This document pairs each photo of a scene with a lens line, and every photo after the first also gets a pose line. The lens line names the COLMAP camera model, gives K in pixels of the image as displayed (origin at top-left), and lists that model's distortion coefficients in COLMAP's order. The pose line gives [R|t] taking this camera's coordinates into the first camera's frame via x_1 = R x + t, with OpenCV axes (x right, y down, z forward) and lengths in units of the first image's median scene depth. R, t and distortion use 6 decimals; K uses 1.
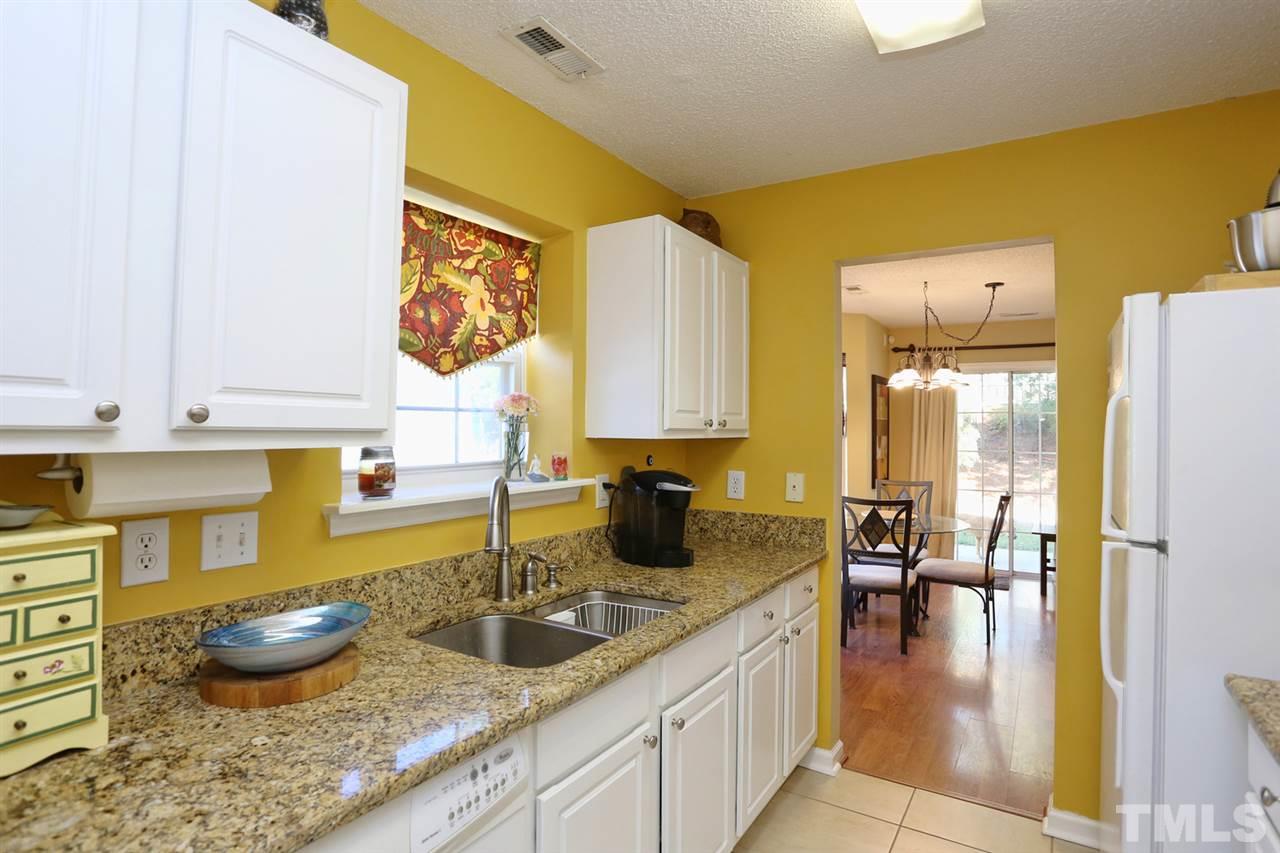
lens RADIAL K [[702.3, 0, 633.7], [0, 702.3, 419.8], [0, 0, 1]] dist [-0.071939, 0.044500]
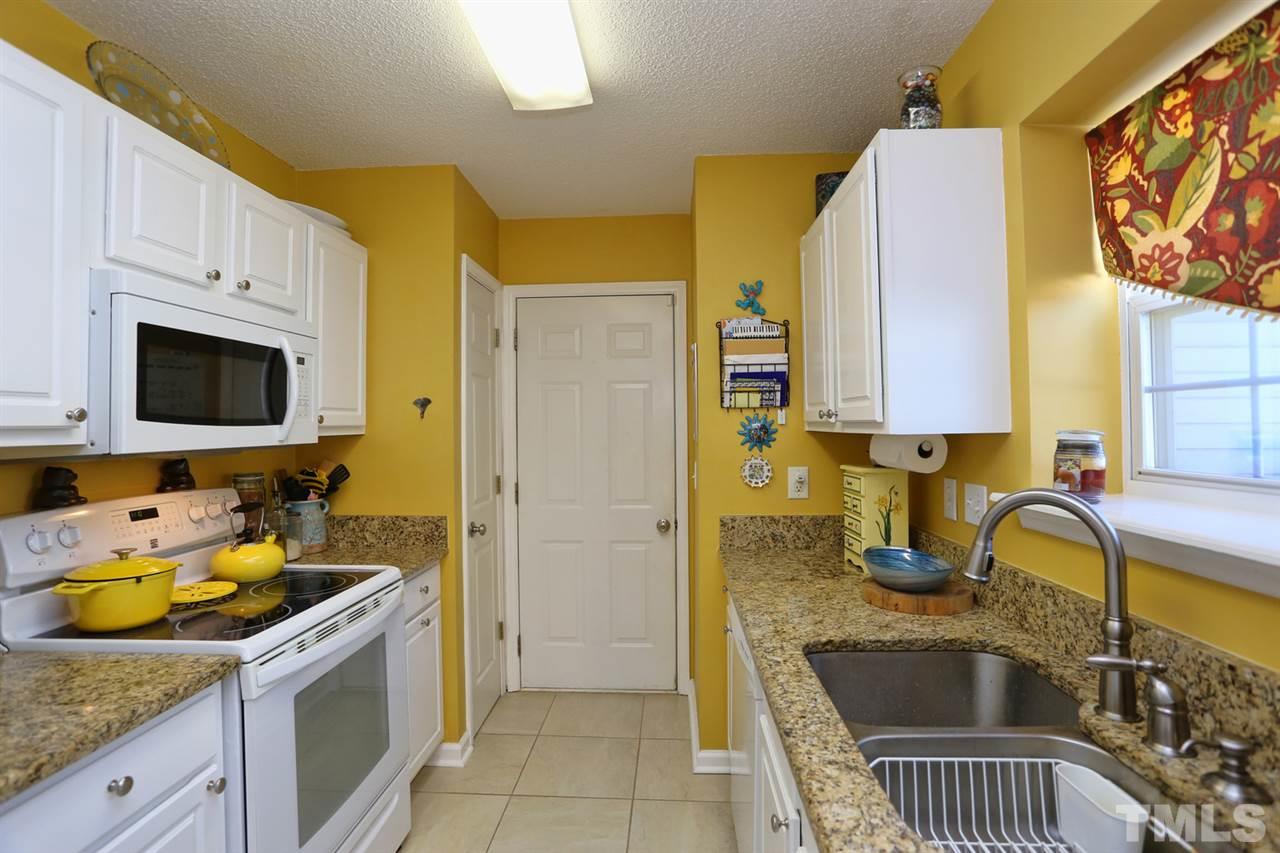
lens RADIAL K [[702.3, 0, 633.7], [0, 702.3, 419.8], [0, 0, 1]] dist [-0.071939, 0.044500]
pose [[-0.891519, -0.004971, -0.452956, 0.415289], [0.007257, 0.999655, -0.025253, 0.028184], [0.452925, -0.025801, -0.891175, 1.307747]]
